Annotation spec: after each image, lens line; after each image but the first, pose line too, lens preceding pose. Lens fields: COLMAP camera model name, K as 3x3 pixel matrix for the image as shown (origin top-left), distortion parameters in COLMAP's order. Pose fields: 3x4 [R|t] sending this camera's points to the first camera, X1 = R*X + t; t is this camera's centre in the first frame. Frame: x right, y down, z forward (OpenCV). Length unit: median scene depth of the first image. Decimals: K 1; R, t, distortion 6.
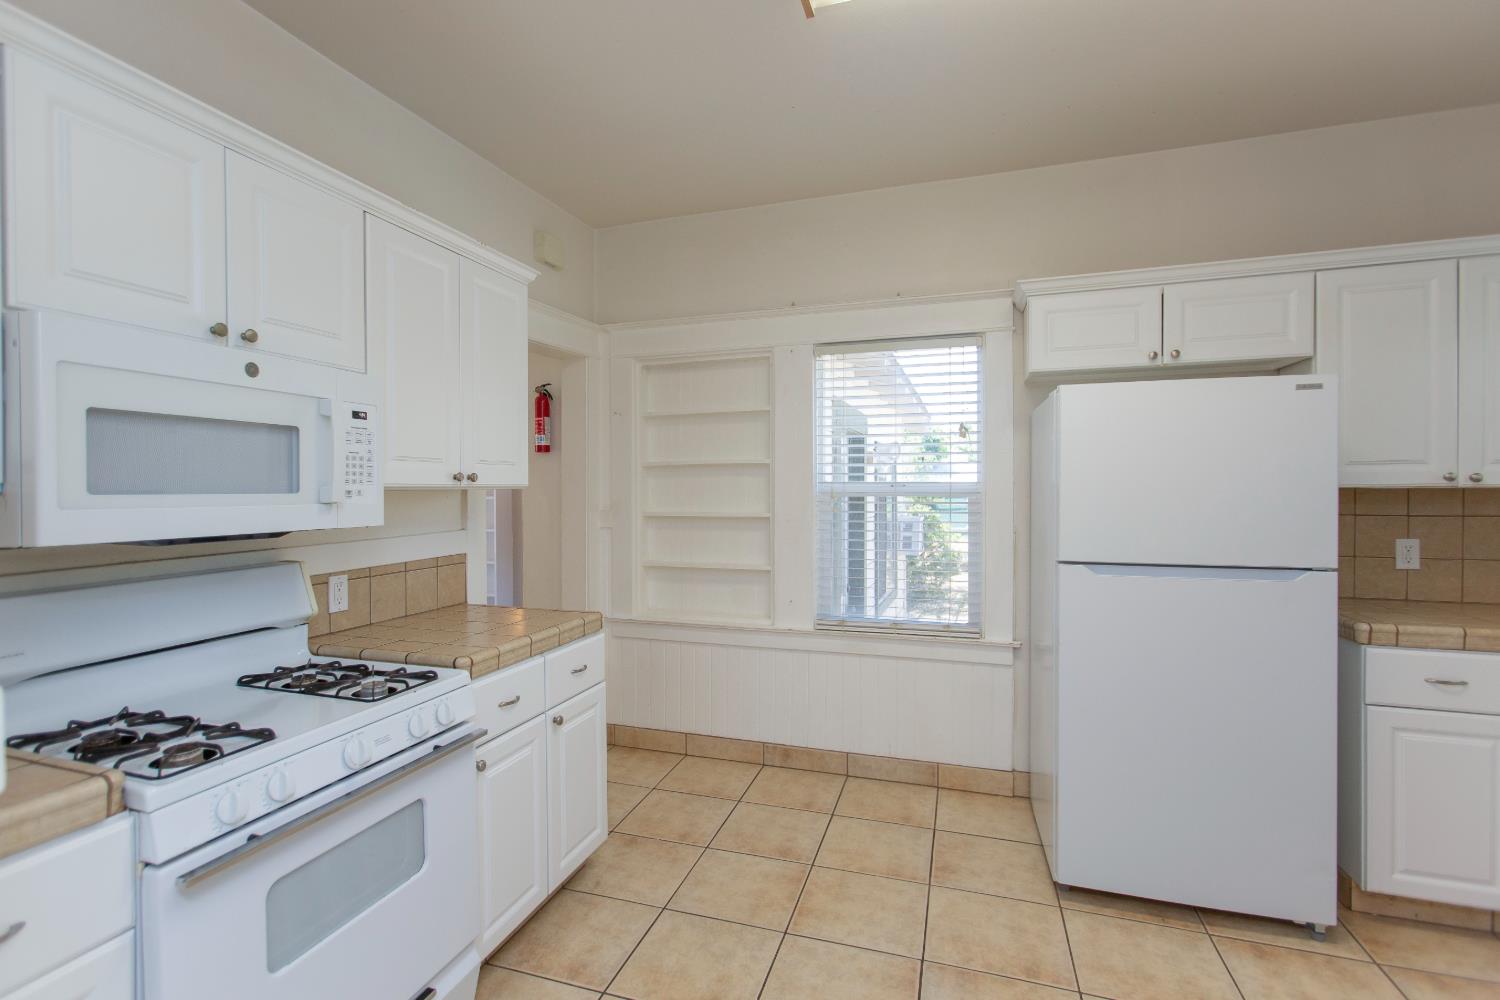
lens RADIAL K [[702.7, 0, 708.9], [0, 702.7, 493.5], [0, 0, 1]] dist [-0.000913, 0.000314]
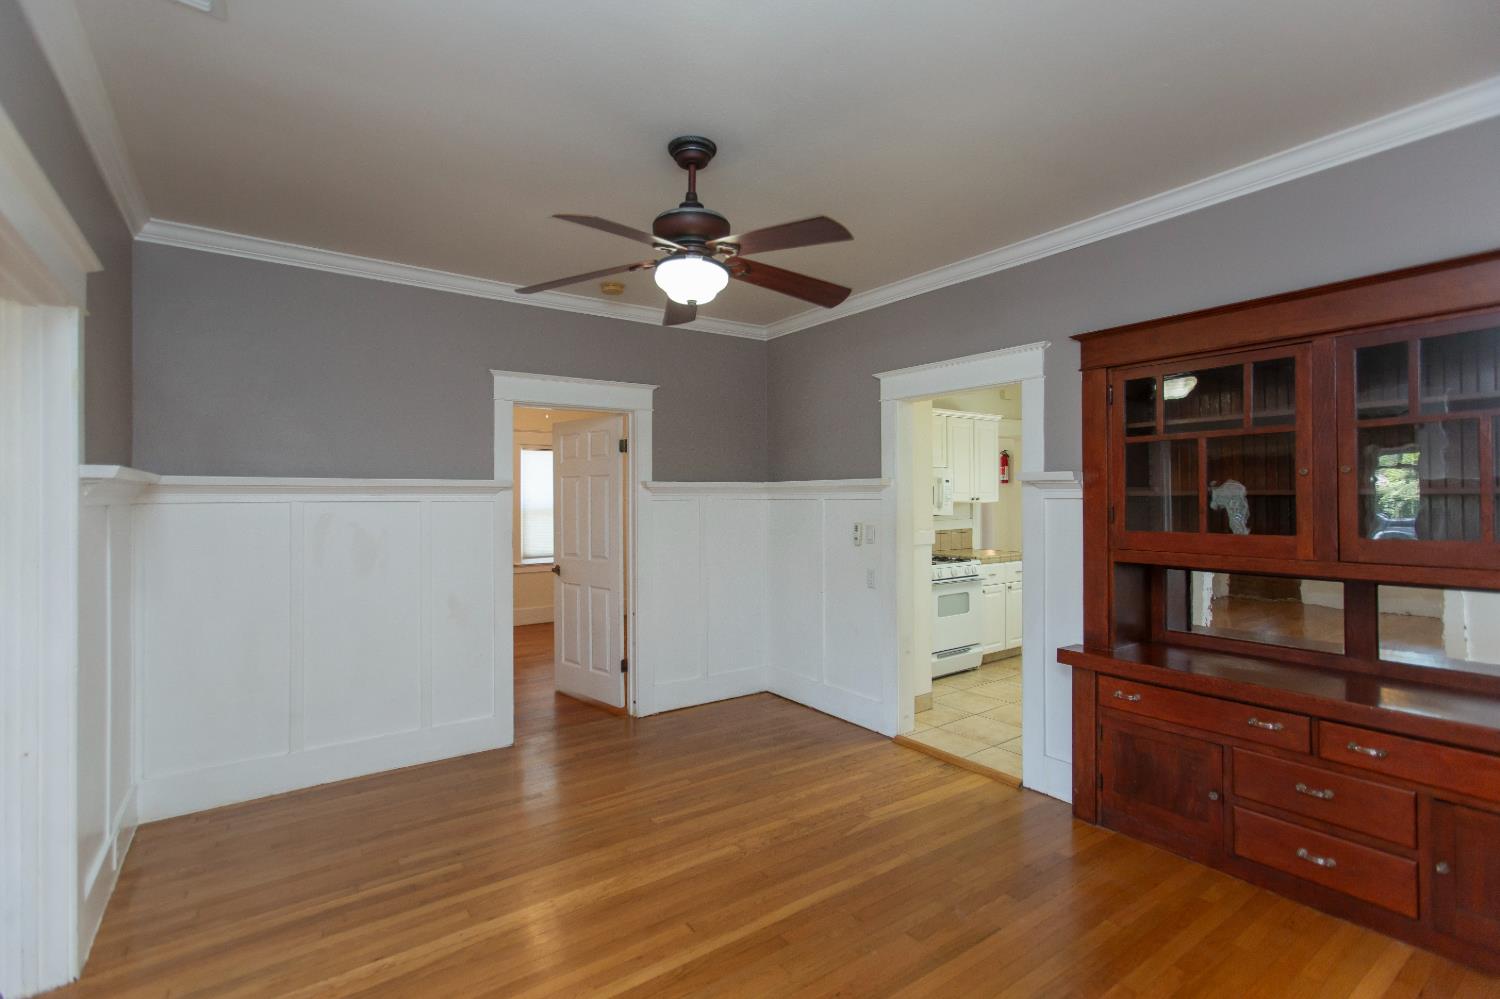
lens RADIAL K [[679.9, 0, 732.7], [0, 679.9, 500.0], [0, 0, 1]] dist [-0.001322, 0.000465]
pose [[0.817154, 0.004158, -0.576405, 0.432393], [-0.003432, 0.999991, 0.002349, -0.022181], [0.576410, 0.000059, 0.817161, -1.804386]]
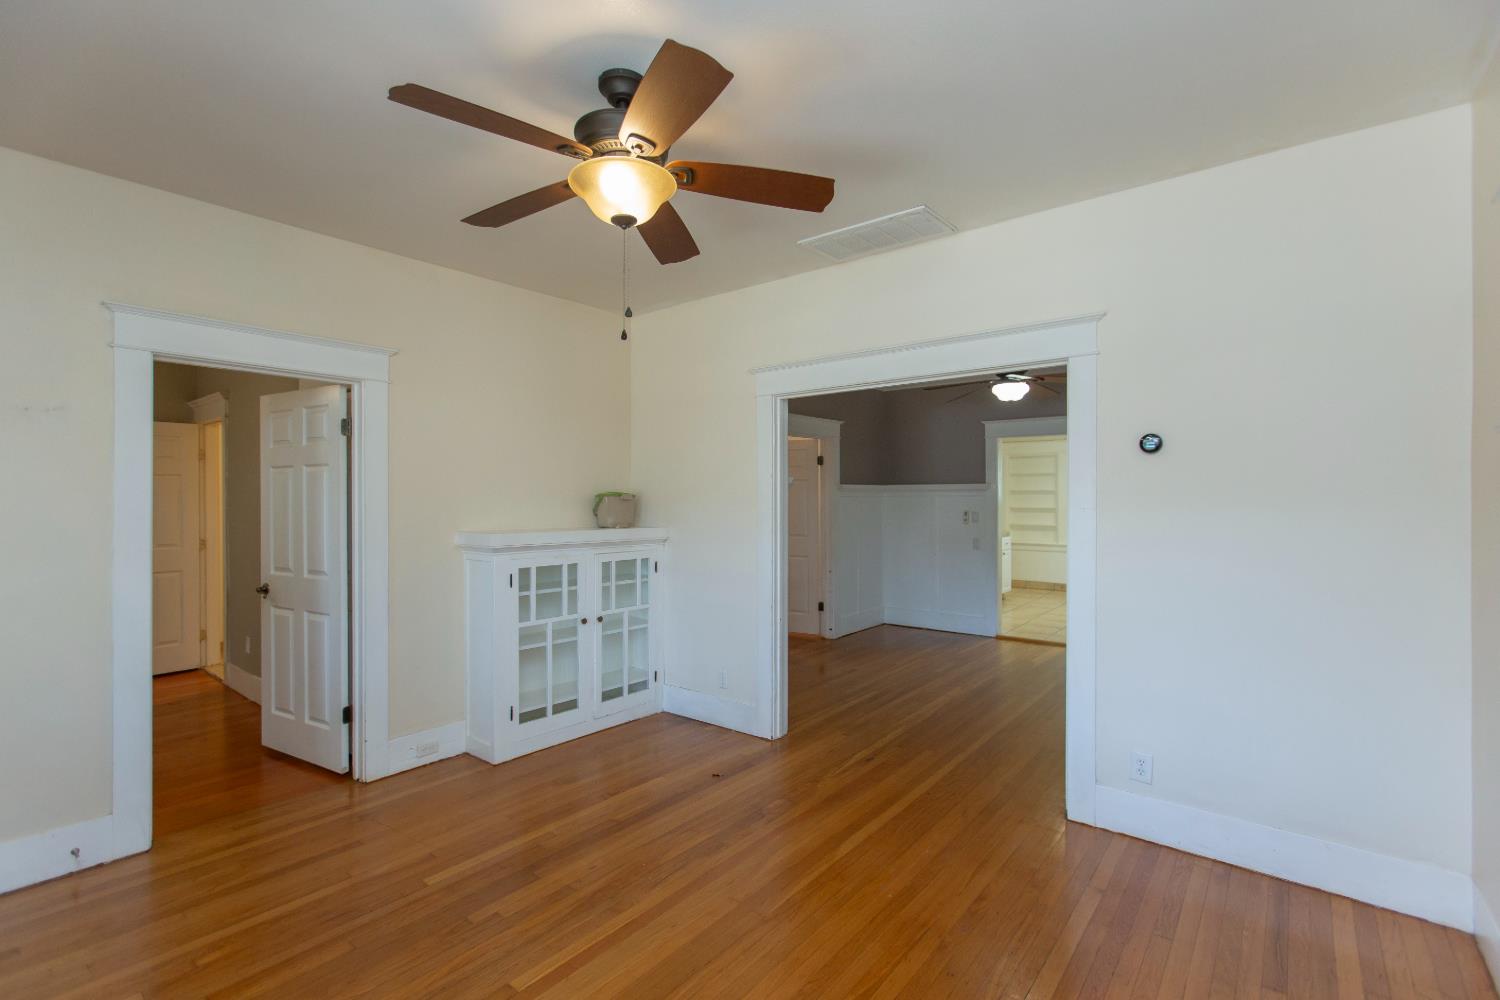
lens RADIAL K [[687.5, 0, 739.2], [0, 687.5, 494.8], [0, 0, 1]] dist [-0.000231, 0.000939]
pose [[0.942768, -0.001594, -0.333444, -0.344147], [0.000274, 0.999992, -0.004006, -0.010683], [0.333448, 0.003686, 0.942761, -3.439142]]
